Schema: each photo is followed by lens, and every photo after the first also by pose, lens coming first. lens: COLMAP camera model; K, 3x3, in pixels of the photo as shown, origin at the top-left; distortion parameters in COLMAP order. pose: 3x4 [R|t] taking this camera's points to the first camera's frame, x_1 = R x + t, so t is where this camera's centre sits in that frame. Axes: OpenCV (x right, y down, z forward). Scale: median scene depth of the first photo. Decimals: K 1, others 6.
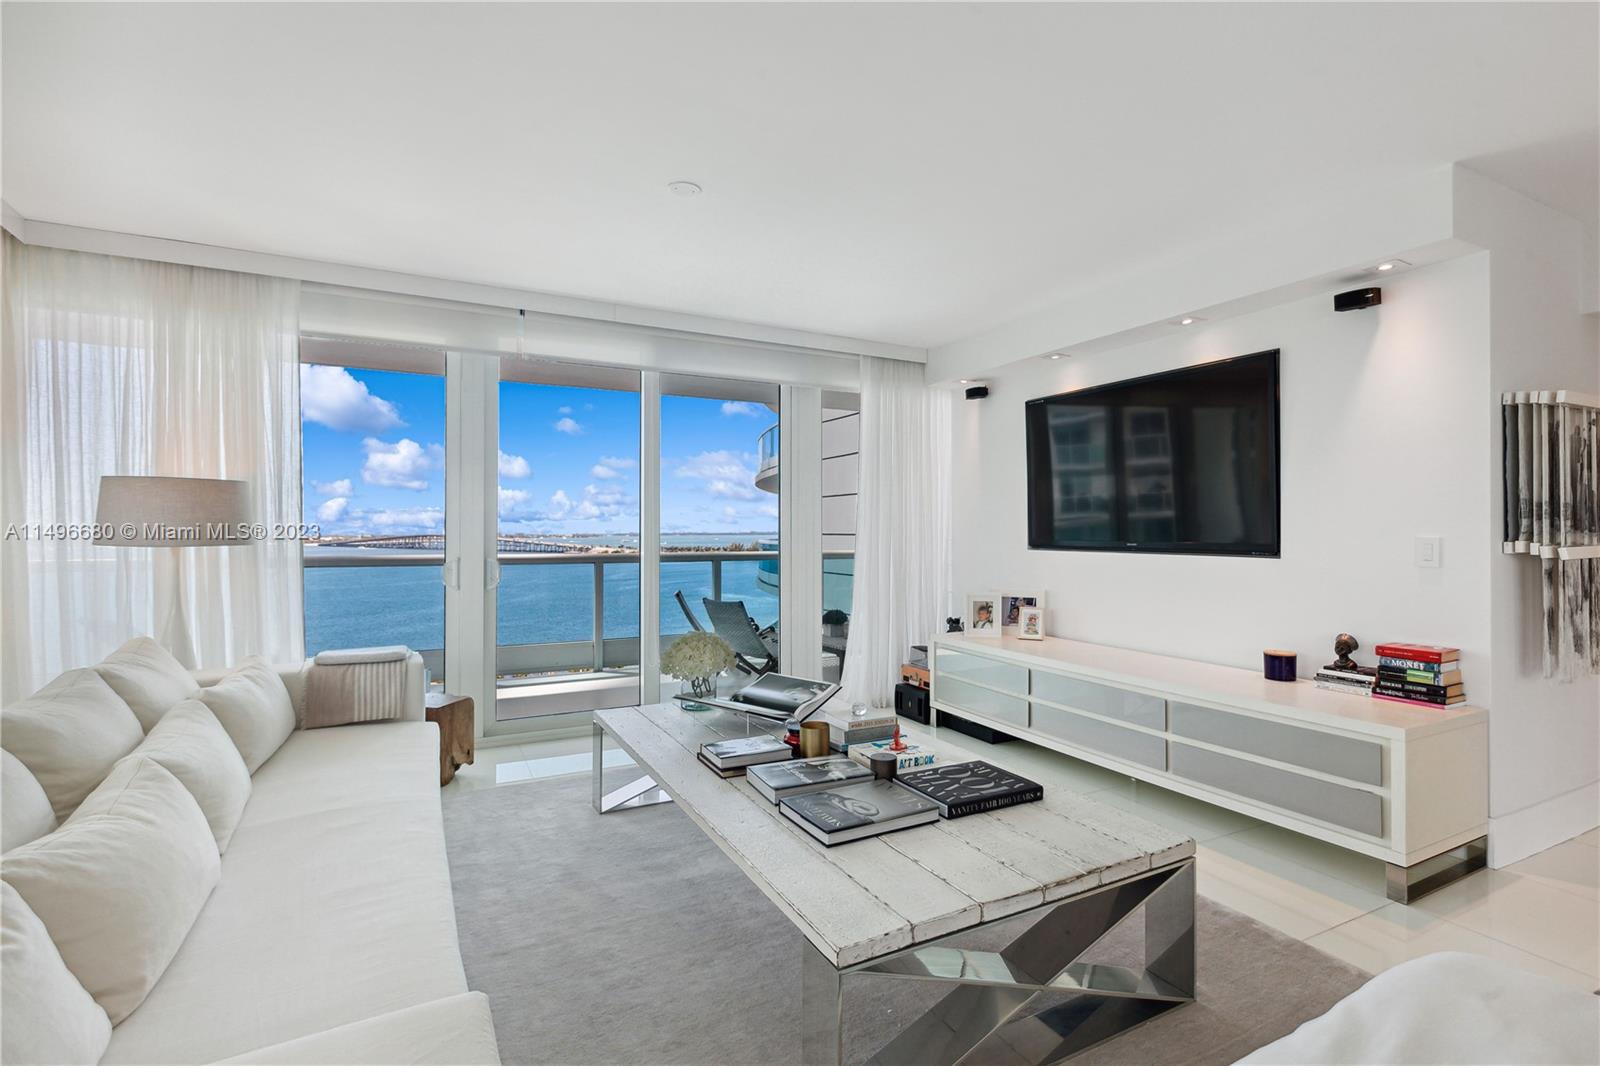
lens RADIAL K [[737.9, 0, 801.1], [0, 737.9, 511.1], [0, 0, 1]] dist [0.004306, -0.000352]
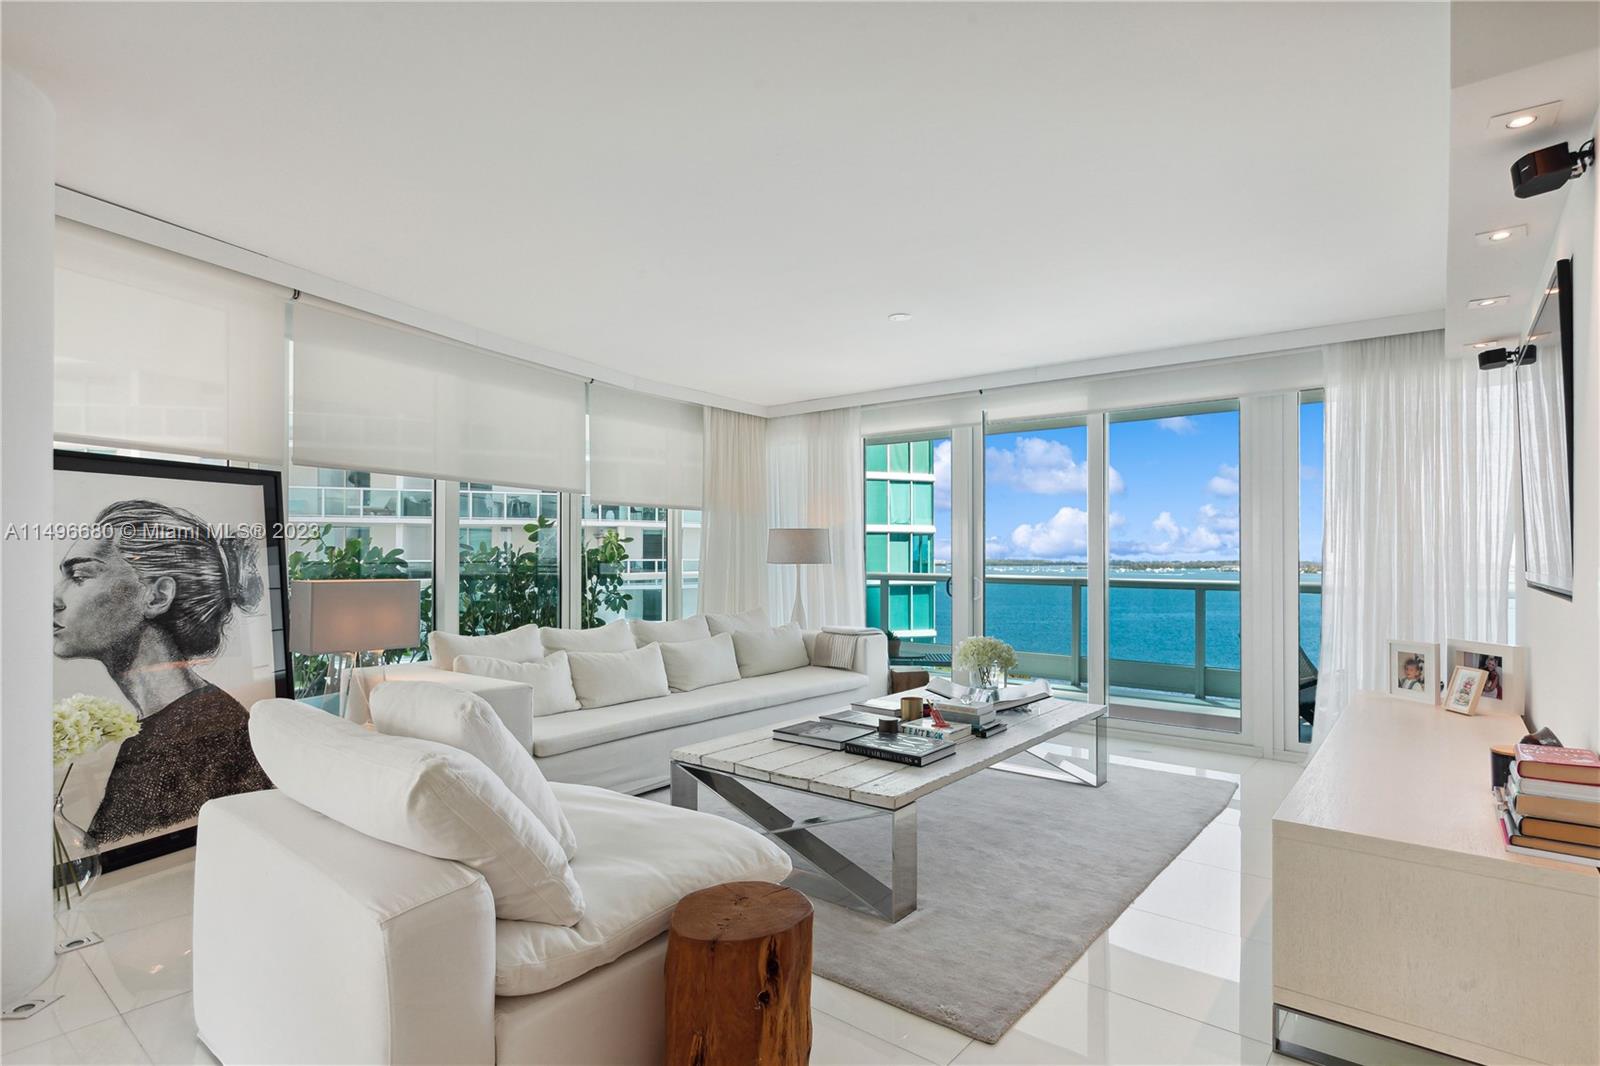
lens RADIAL K [[807.1, 0, 803.5], [0, 807.1, 546.5], [0, 0, 1]] dist [-0.000864, -0.000909]
pose [[0.393856, -0.007739, -0.919140, 0.756087], [0.019273, 0.999814, -0.000160, 0.002923], [0.918970, -0.017652, 0.393932, 0.119652]]
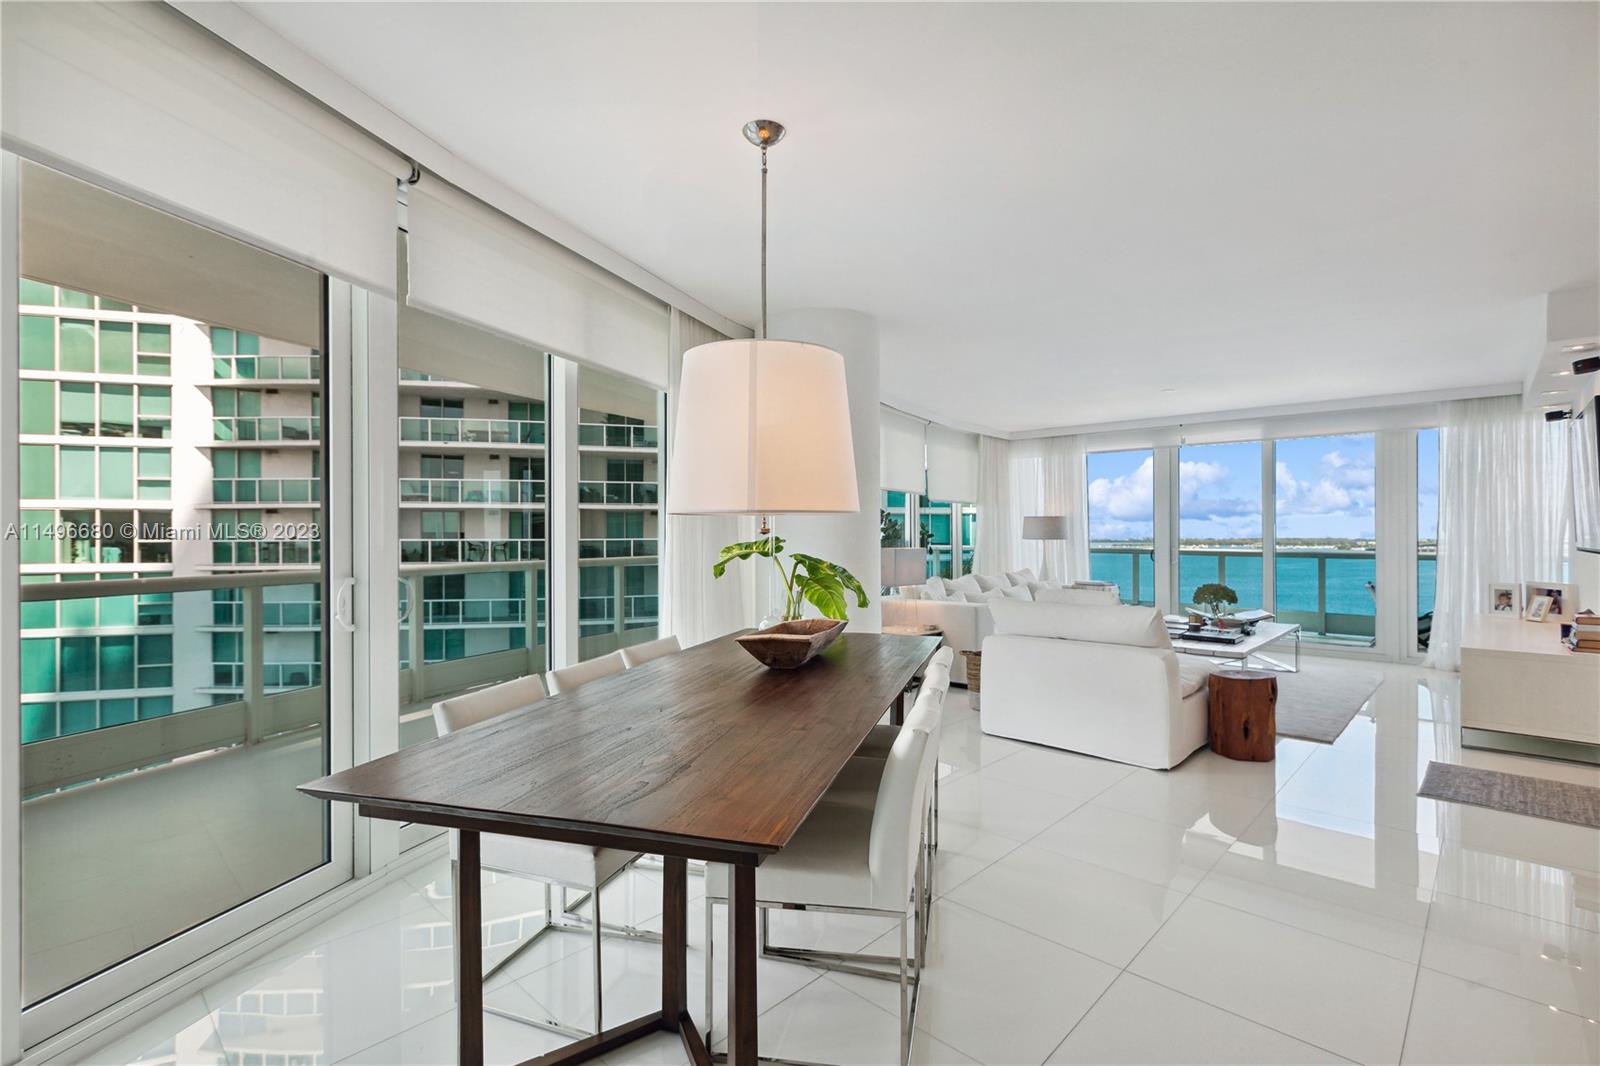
lens RADIAL K [[737.9, 0, 804.0], [0, 737.9, 531.9], [0, 0, 1]] dist [0.004306, -0.000352]
pose [[0.329045, -0.003123, -0.944309, 1.061841], [0.022830, 0.999729, 0.004649, -0.011983], [0.944038, -0.023088, 0.329027, -0.560999]]
